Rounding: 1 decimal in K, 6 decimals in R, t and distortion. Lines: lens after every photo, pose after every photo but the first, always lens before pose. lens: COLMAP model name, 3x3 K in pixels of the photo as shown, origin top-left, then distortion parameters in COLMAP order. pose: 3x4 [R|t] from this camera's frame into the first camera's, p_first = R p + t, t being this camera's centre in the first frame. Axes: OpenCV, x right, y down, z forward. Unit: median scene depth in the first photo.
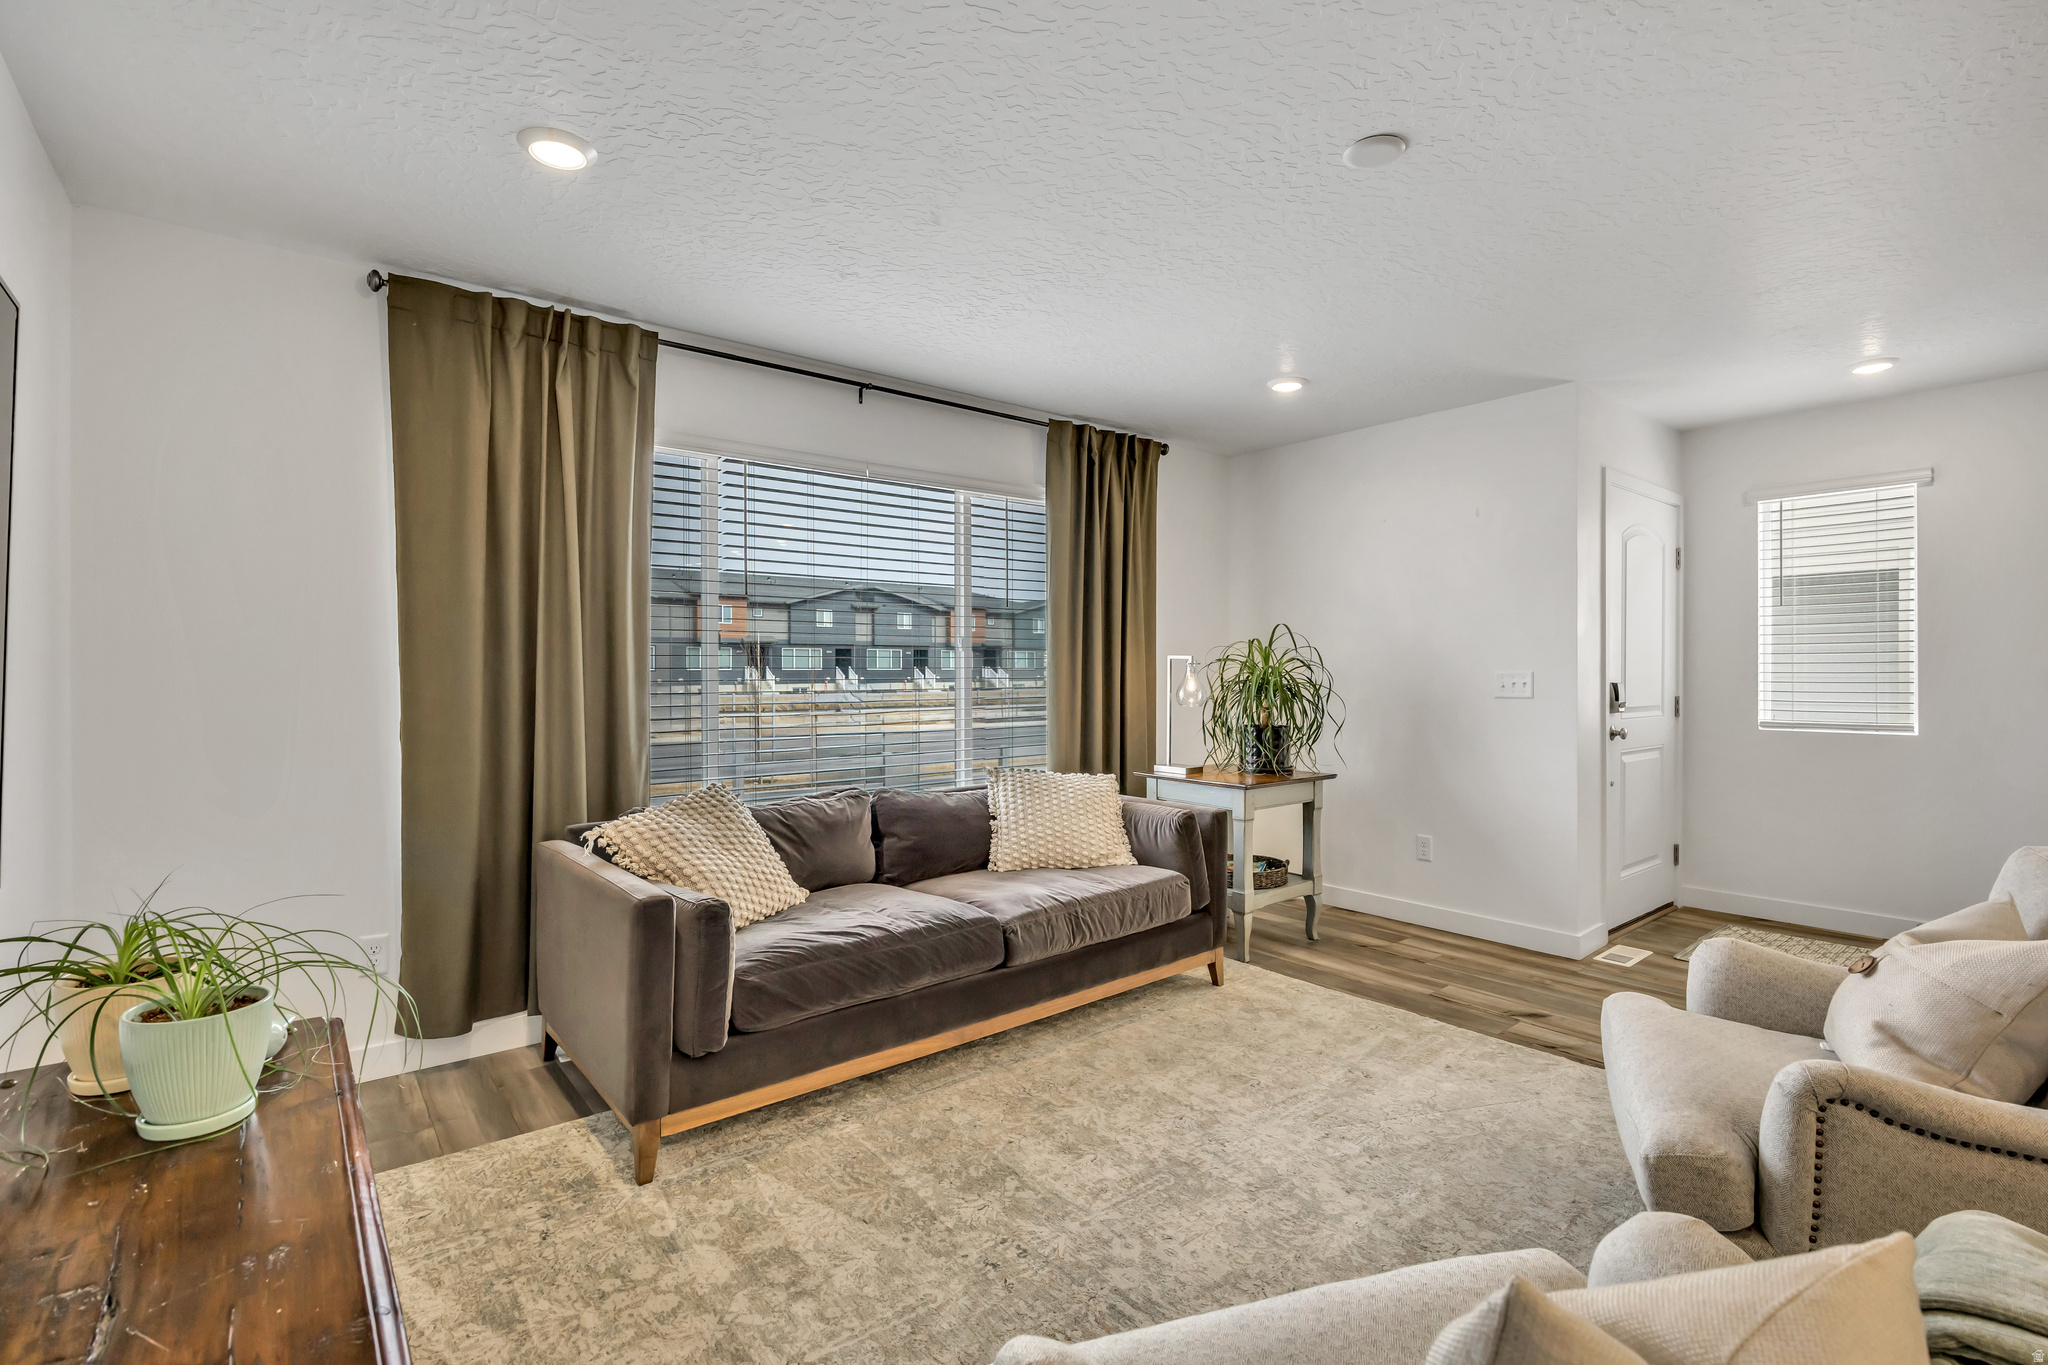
lens RADIAL K [[929.0, 0, 1008.8], [0, 929.0, 679.2], [0, 0, 1]] dist [-0.010836, -0.000664]
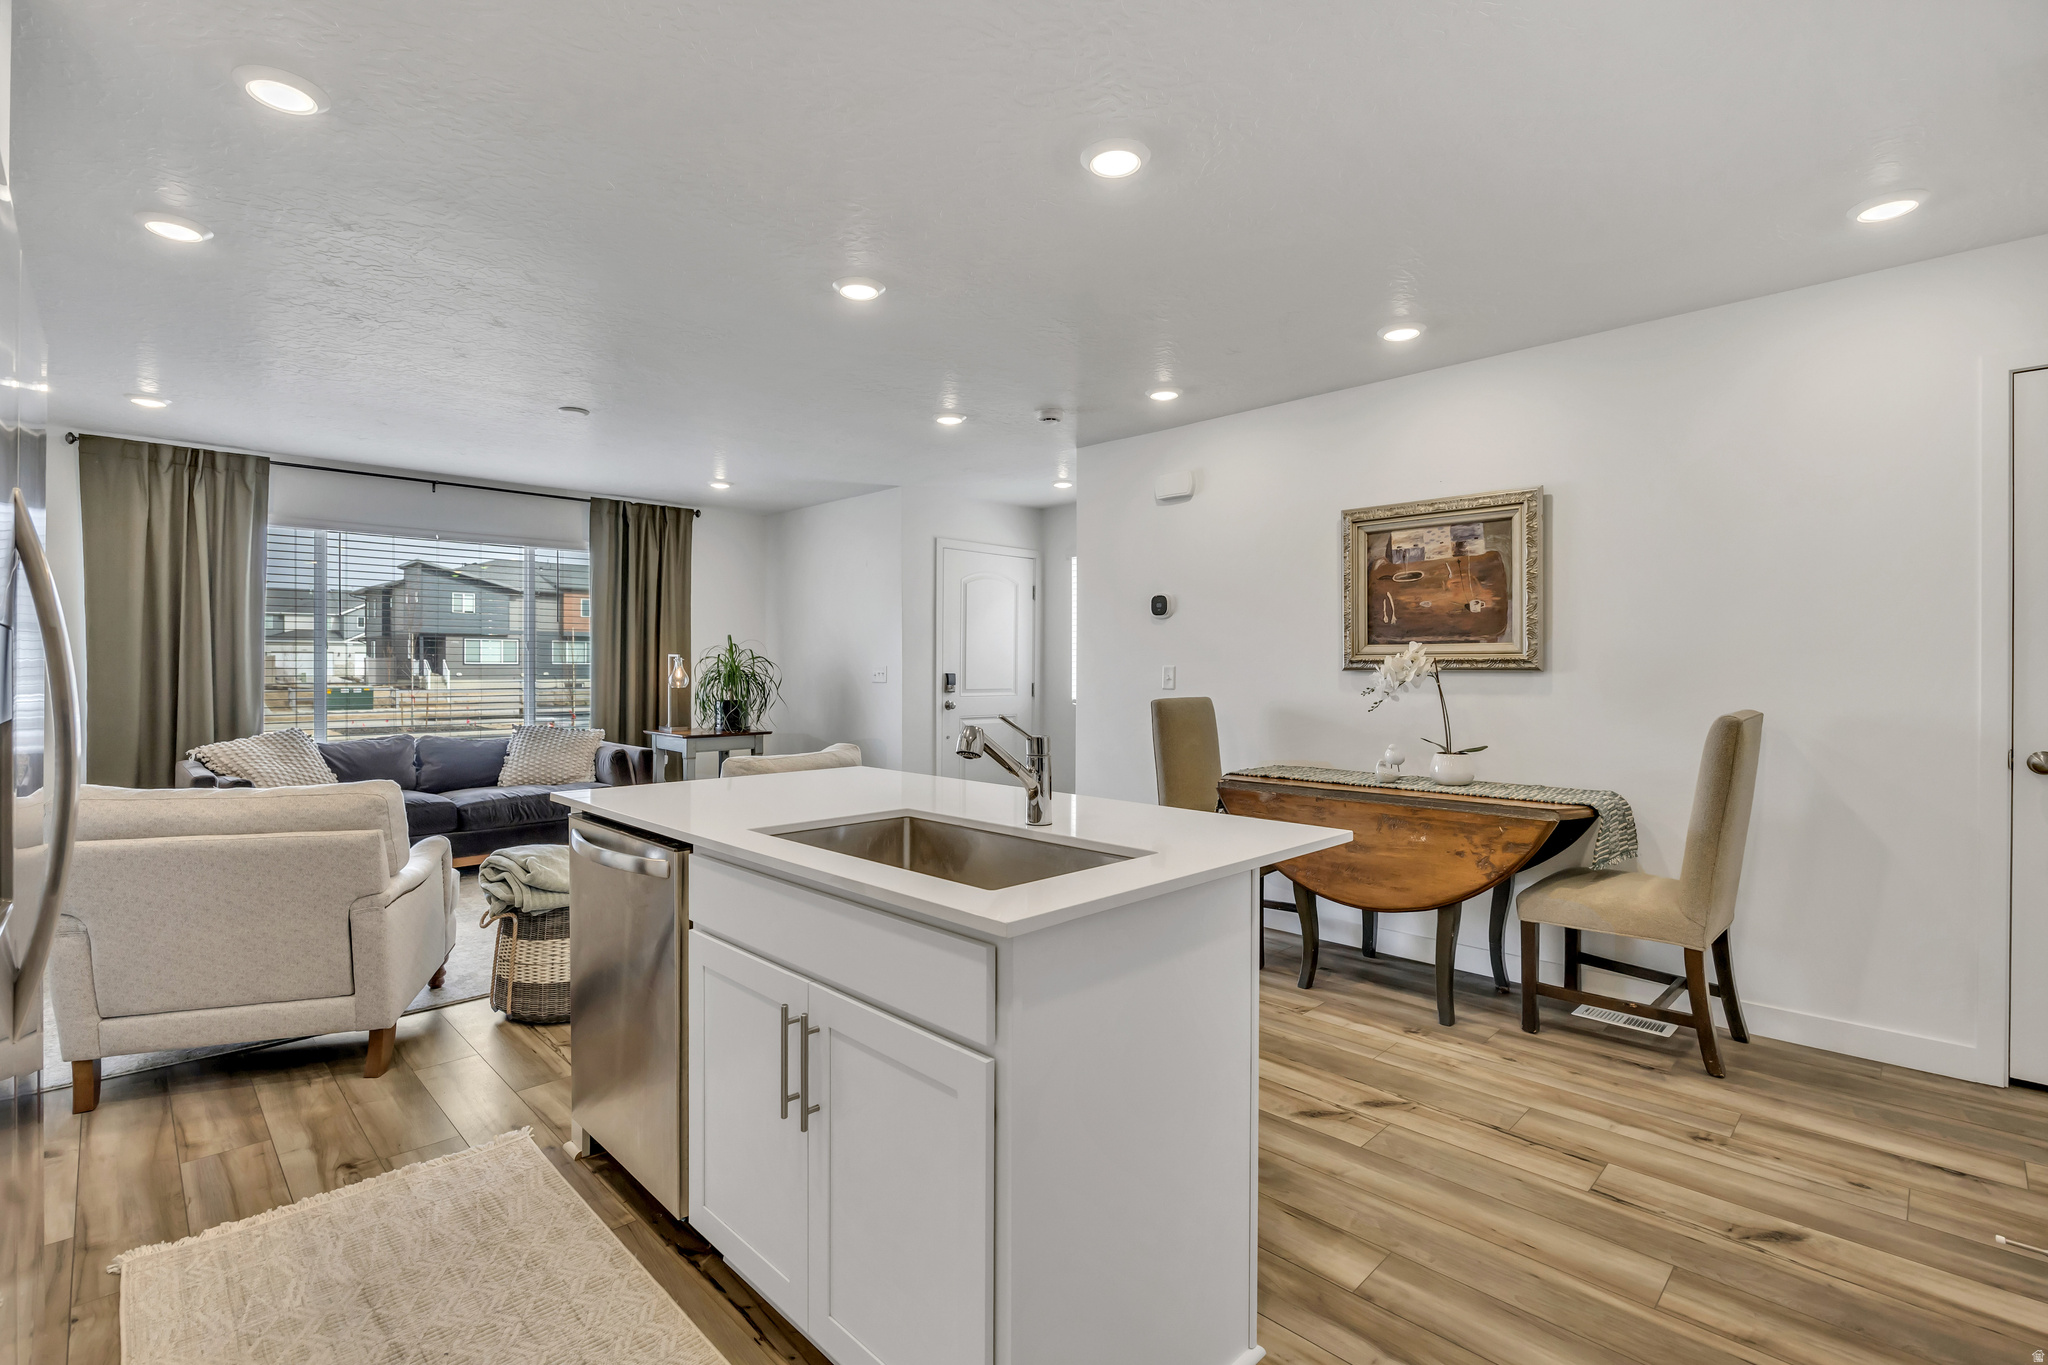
lens RADIAL K [[929.0, 0, 1005.2], [0, 929.0, 669.6], [0, 0, 1]] dist [-0.010836, -0.000664]
pose [[0.995661, 0.006207, 0.092850, 0.830104], [-0.005618, 0.999962, -0.006606, 0.009215], [-0.092888, 0.006056, 0.995658, -0.808205]]
